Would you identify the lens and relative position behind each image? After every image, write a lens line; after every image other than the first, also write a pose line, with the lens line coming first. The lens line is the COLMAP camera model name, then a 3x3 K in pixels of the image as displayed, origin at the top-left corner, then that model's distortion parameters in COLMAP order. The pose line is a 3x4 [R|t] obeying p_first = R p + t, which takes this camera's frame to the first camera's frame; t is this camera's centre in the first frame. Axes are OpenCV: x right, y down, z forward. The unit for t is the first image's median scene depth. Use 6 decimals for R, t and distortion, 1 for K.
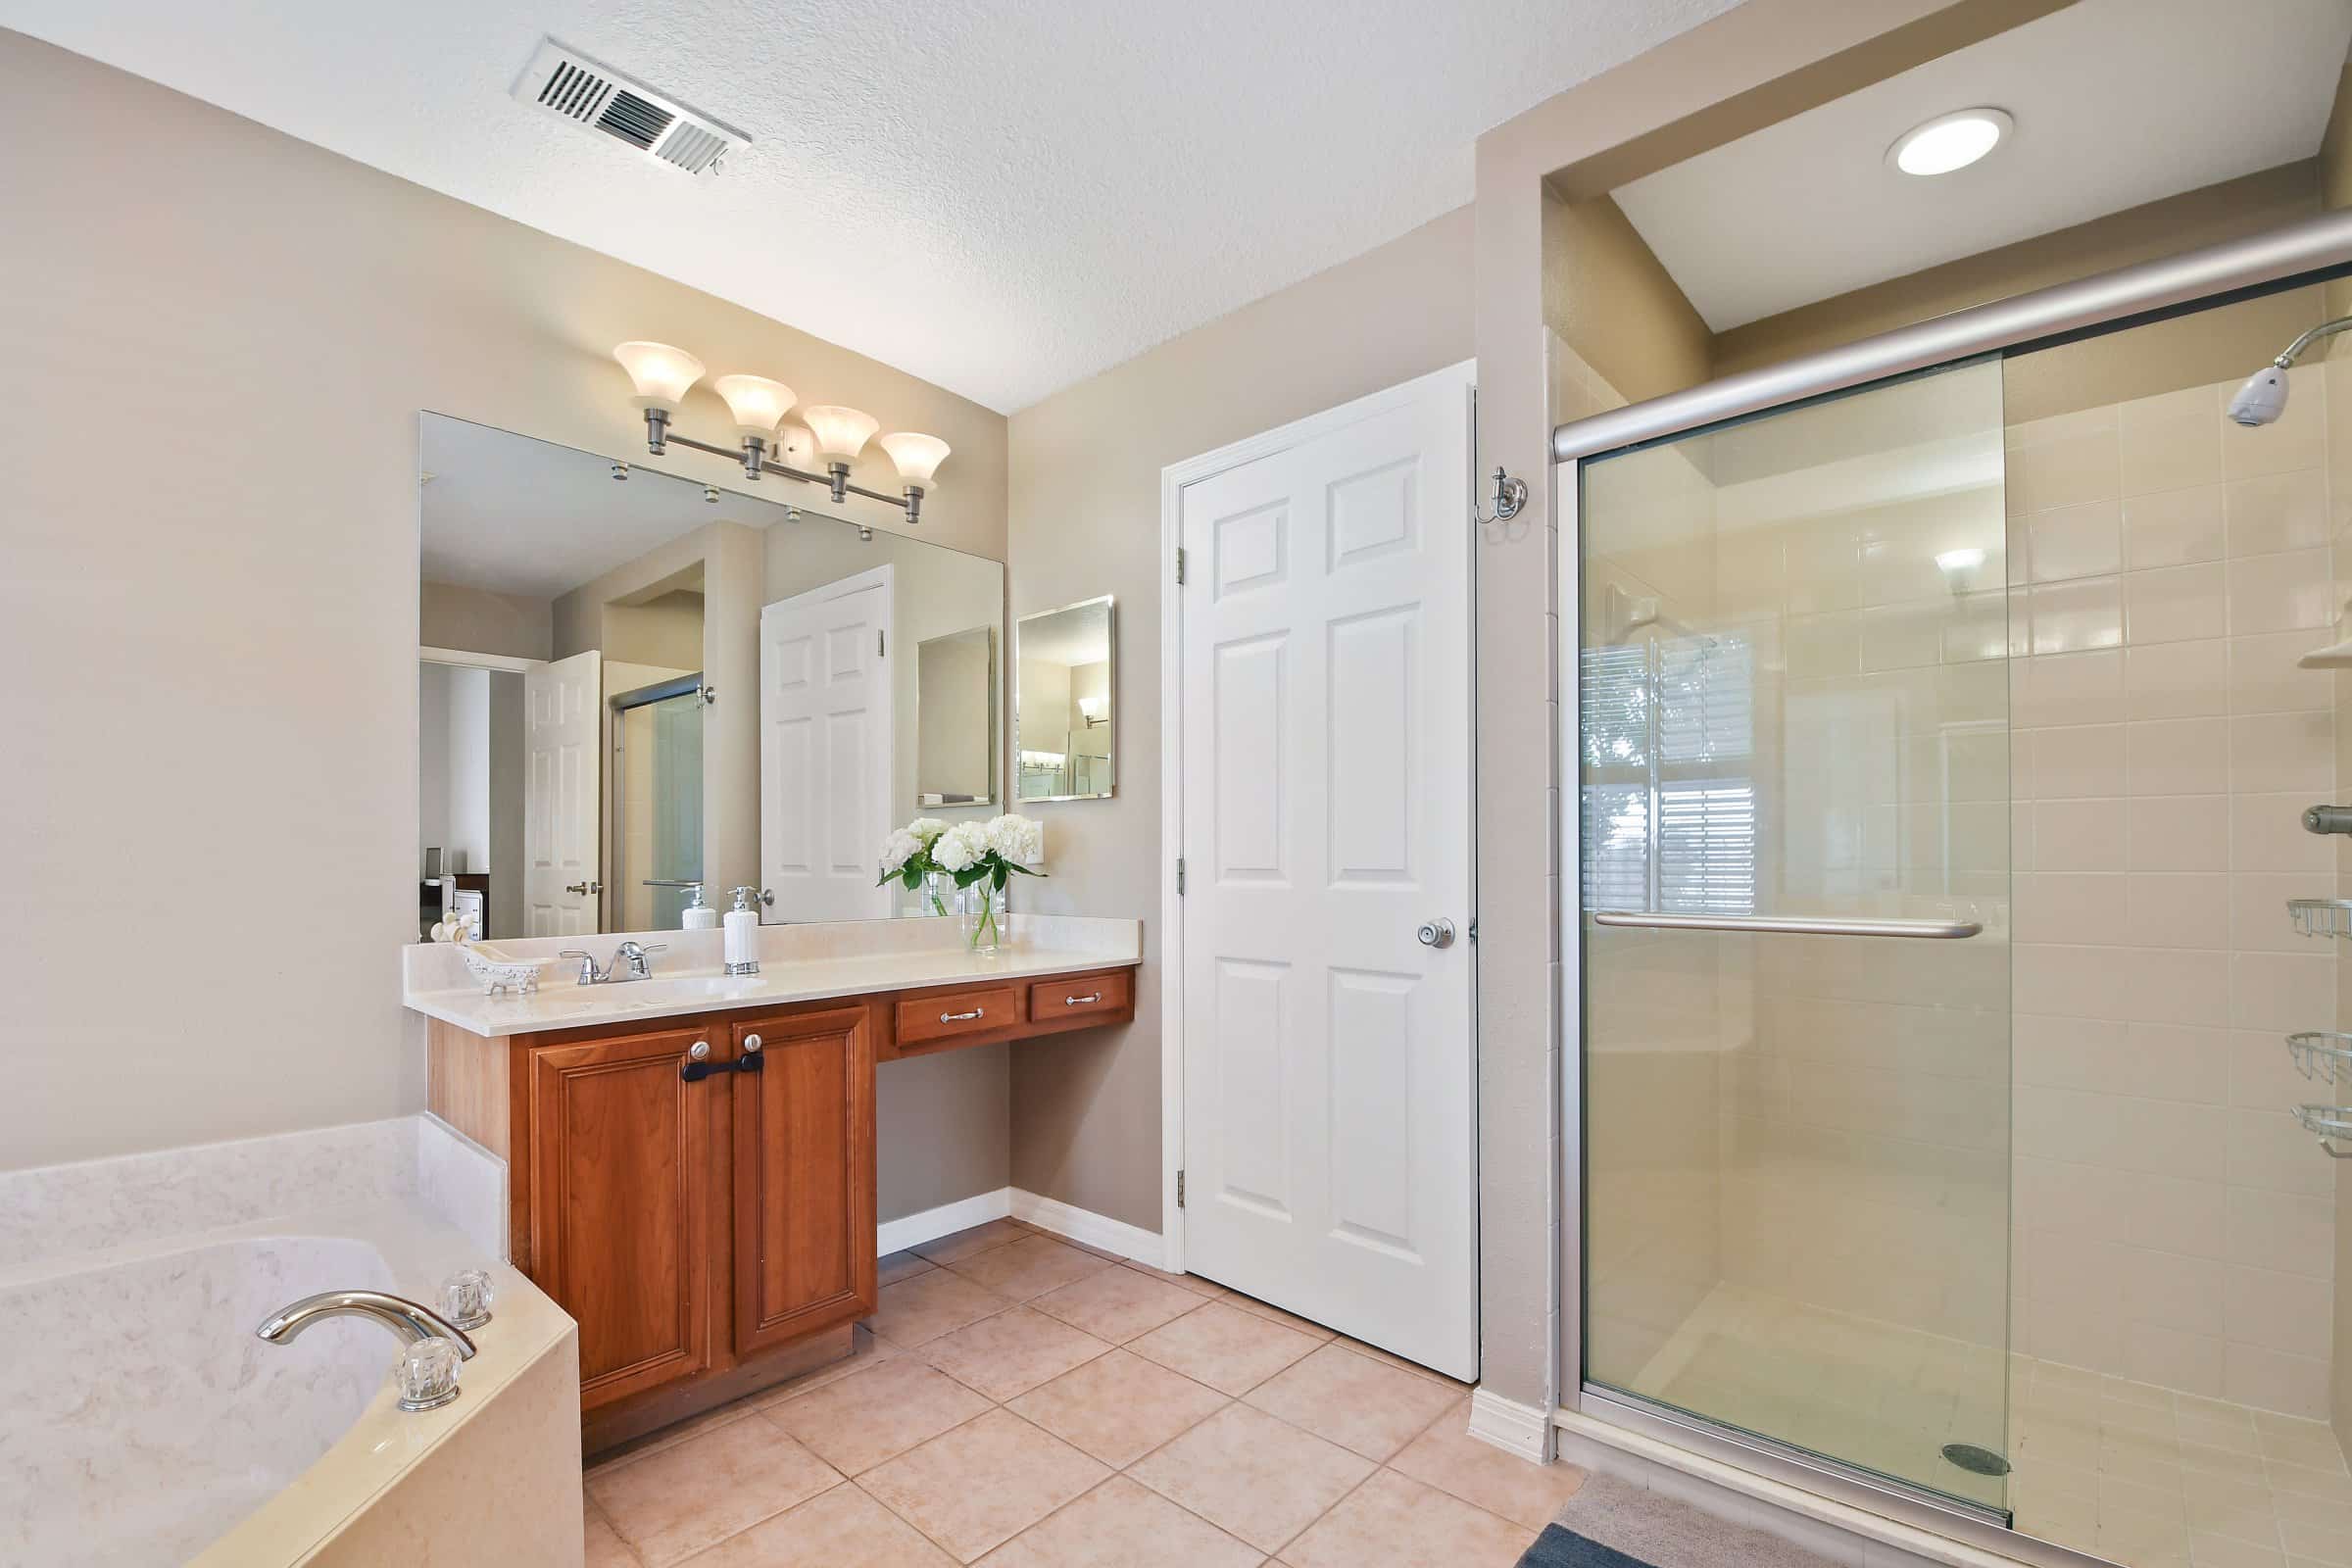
lens RADIAL K [[1027.6, 0, 1151.7], [0, 1027.6, 853.8], [0, 0, 1]] dist [0.001150, -0.020045]
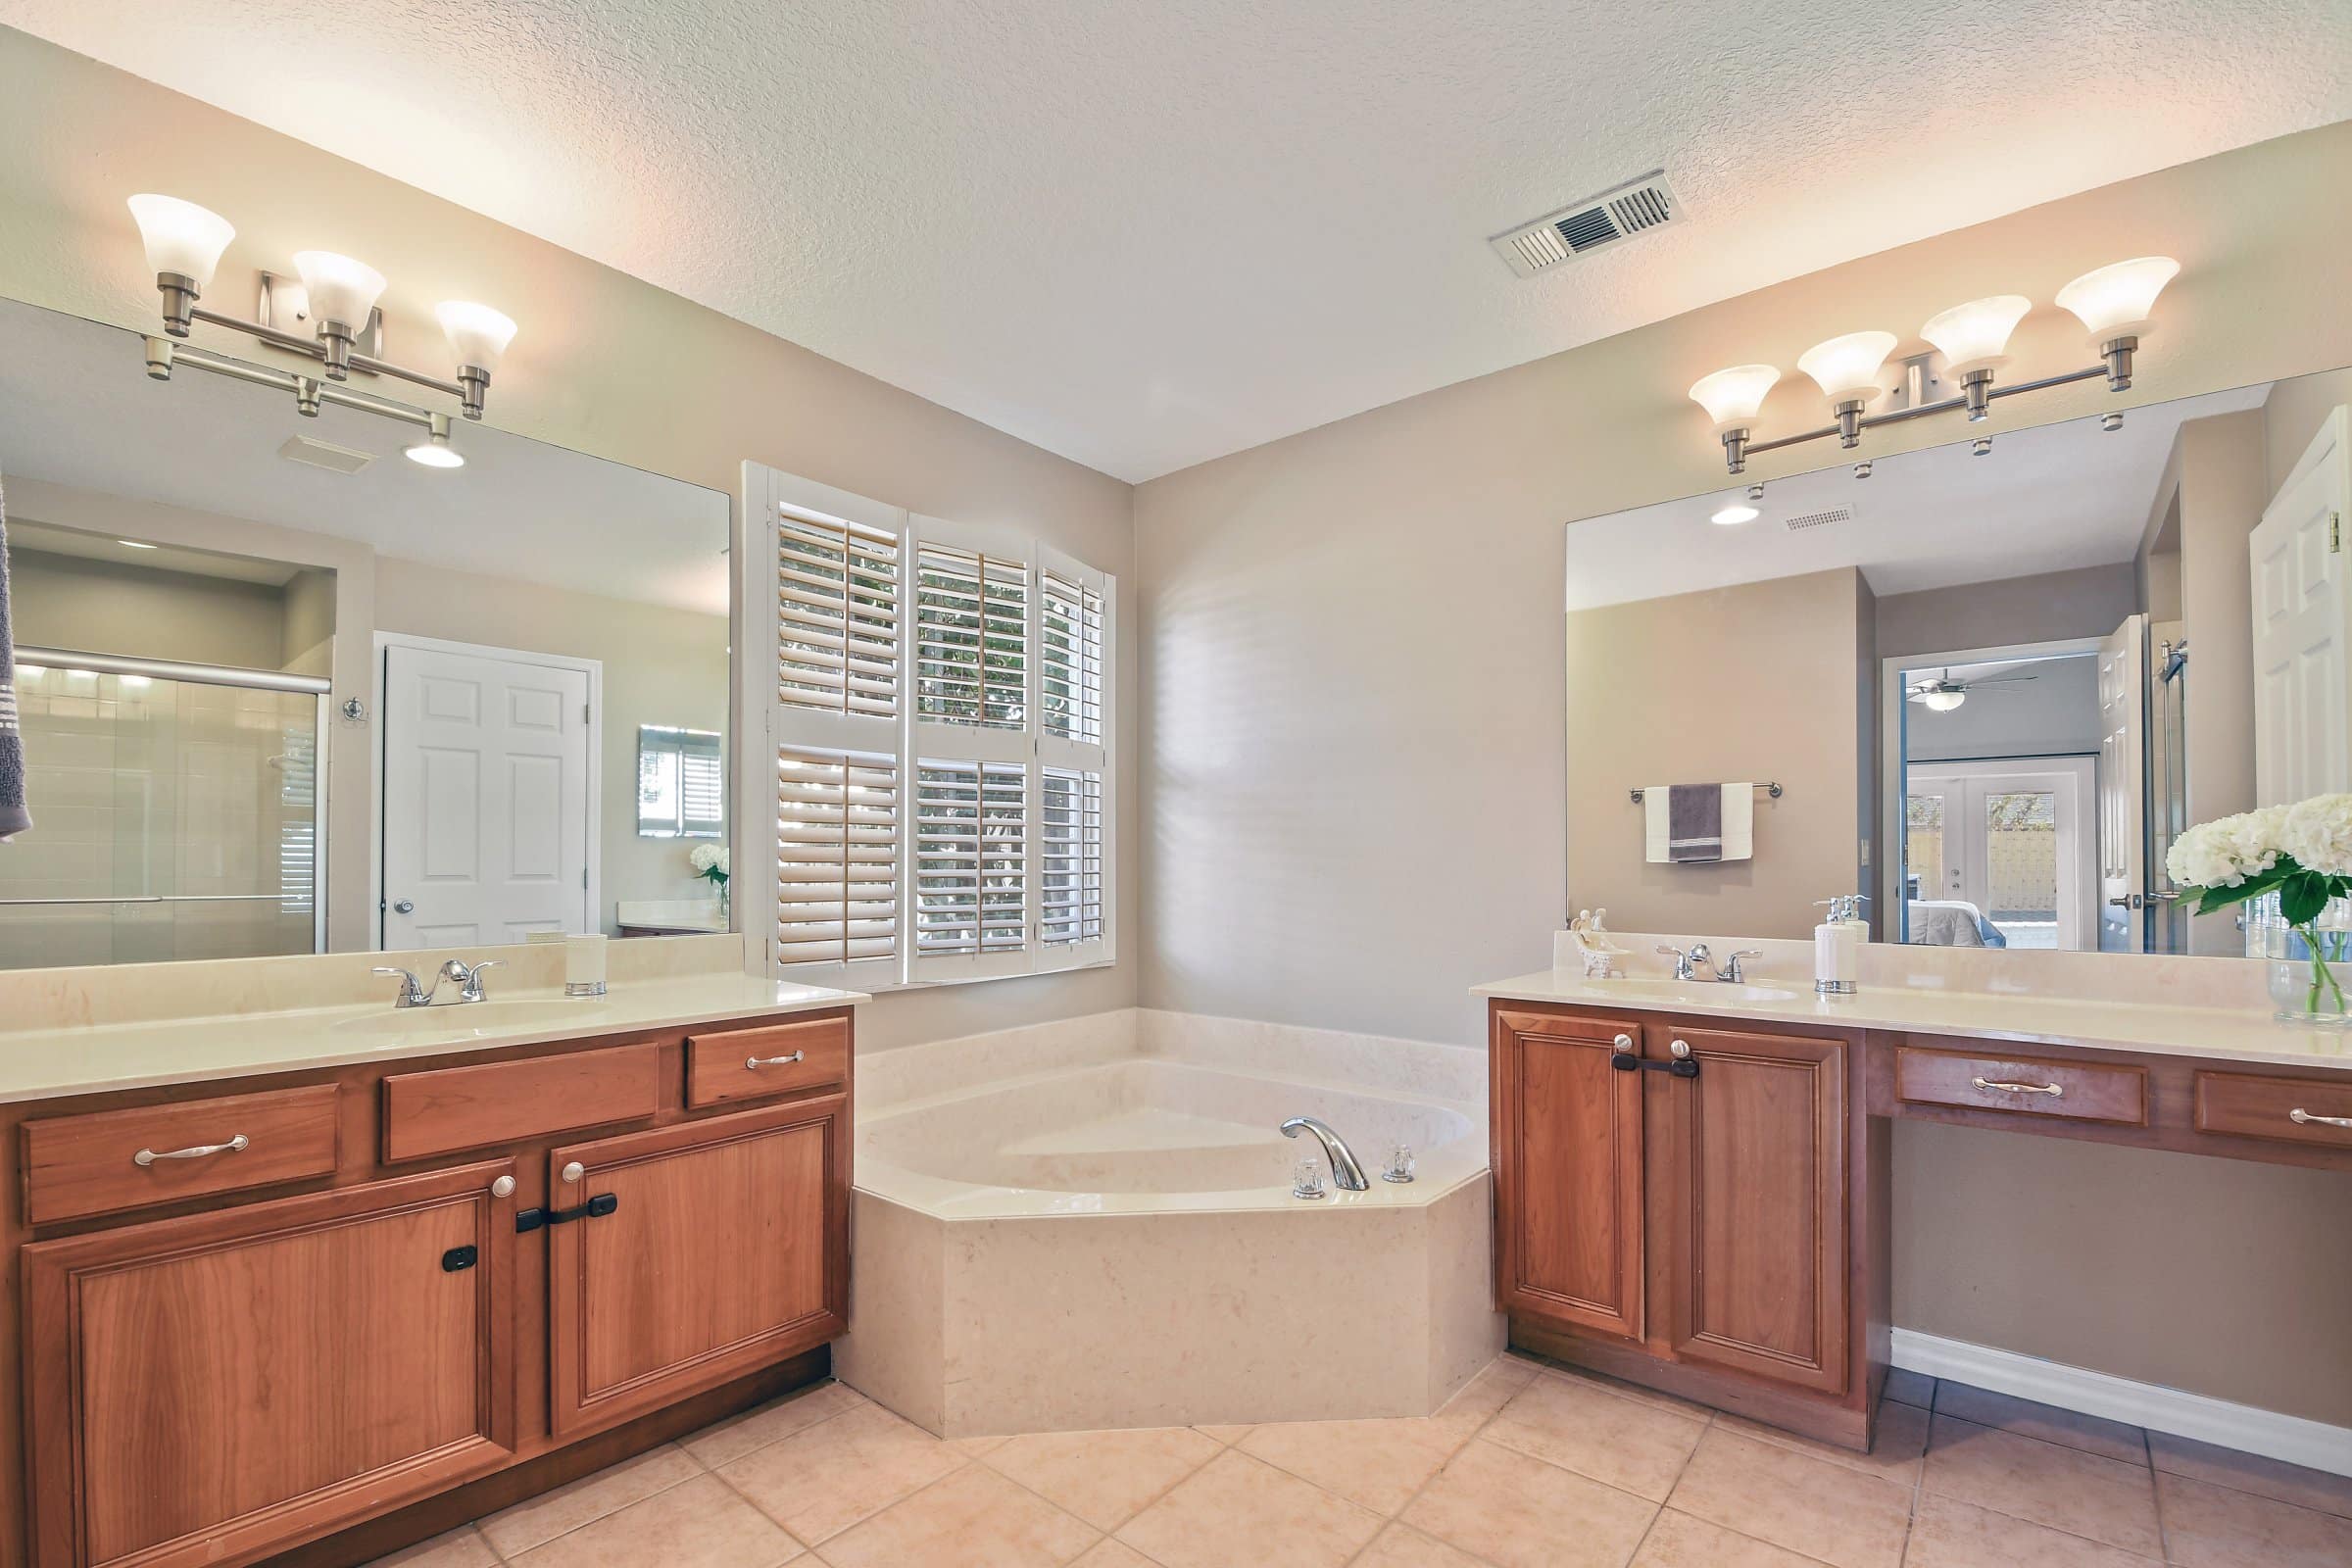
lens RADIAL K [[1027.6, 0, 1151.7], [0, 1027.6, 853.8], [0, 0, 1]] dist [0.001150, -0.020045]
pose [[0.026120, -0.008324, -0.999624, 0.591527], [0.002484, 0.999963, -0.008262, -0.001352], [0.999656, -0.002267, 0.026140, 0.434627]]
